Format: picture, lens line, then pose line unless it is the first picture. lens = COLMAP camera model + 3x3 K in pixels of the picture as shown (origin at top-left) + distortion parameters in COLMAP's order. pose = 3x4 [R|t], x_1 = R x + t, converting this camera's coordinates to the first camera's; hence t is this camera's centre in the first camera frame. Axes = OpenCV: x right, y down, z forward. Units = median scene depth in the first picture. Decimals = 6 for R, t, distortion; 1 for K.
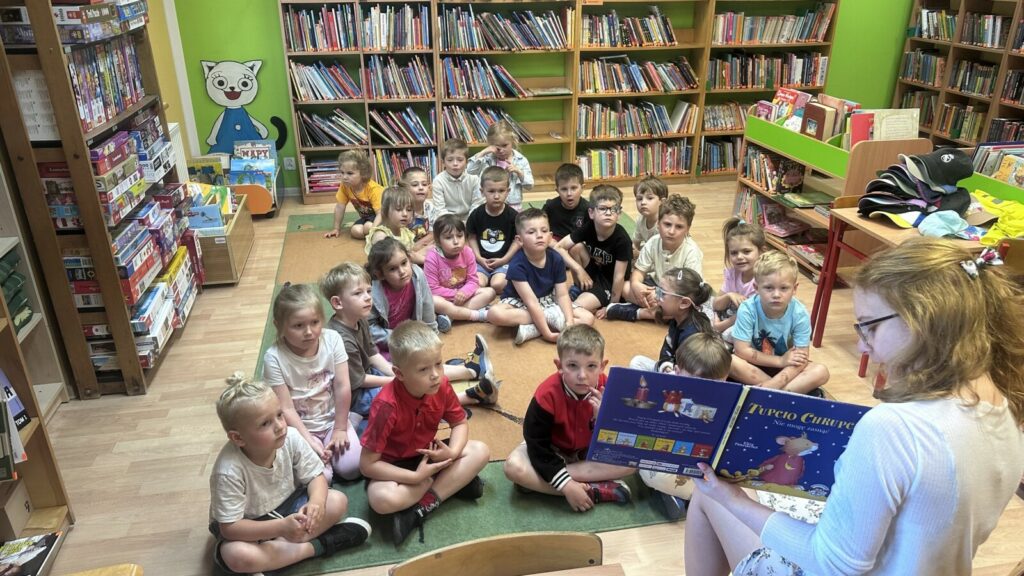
lens RADIAL K [[707.8, 0, 512.0], [0, 707.8, 288.0], [0, 0, 1]] dist [0.184909, -0.293754]
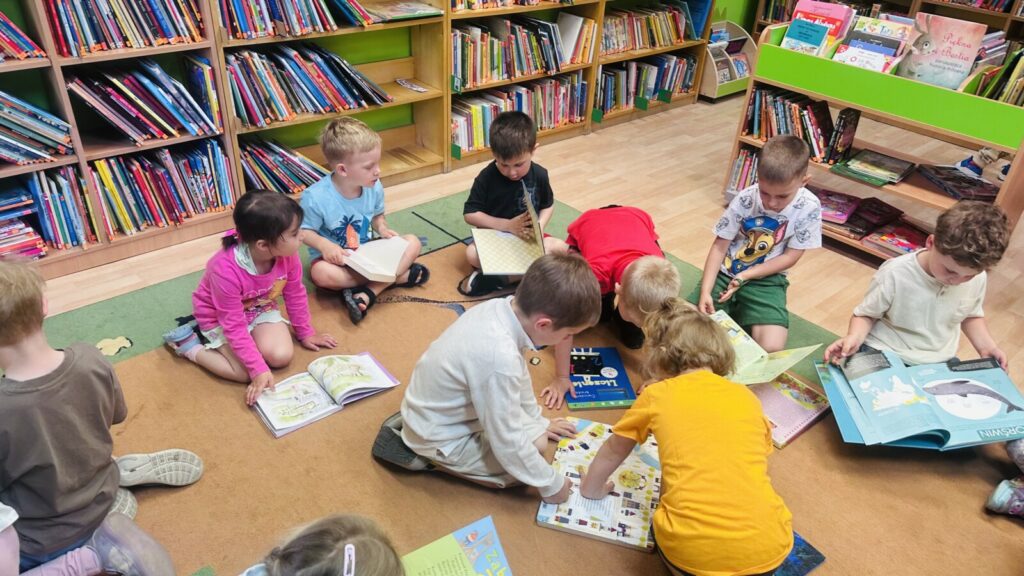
lens RADIAL K [[707.8, 0, 512.0], [0, 707.8, 288.0], [0, 0, 1]] dist [0.184909, -0.293754]
pose [[0.856951, -0.233439, 0.459501, -0.192700], [0.158772, 0.967757, 0.195545, -0.161673], [-0.490334, -0.094617, 0.866384, 0.441658]]
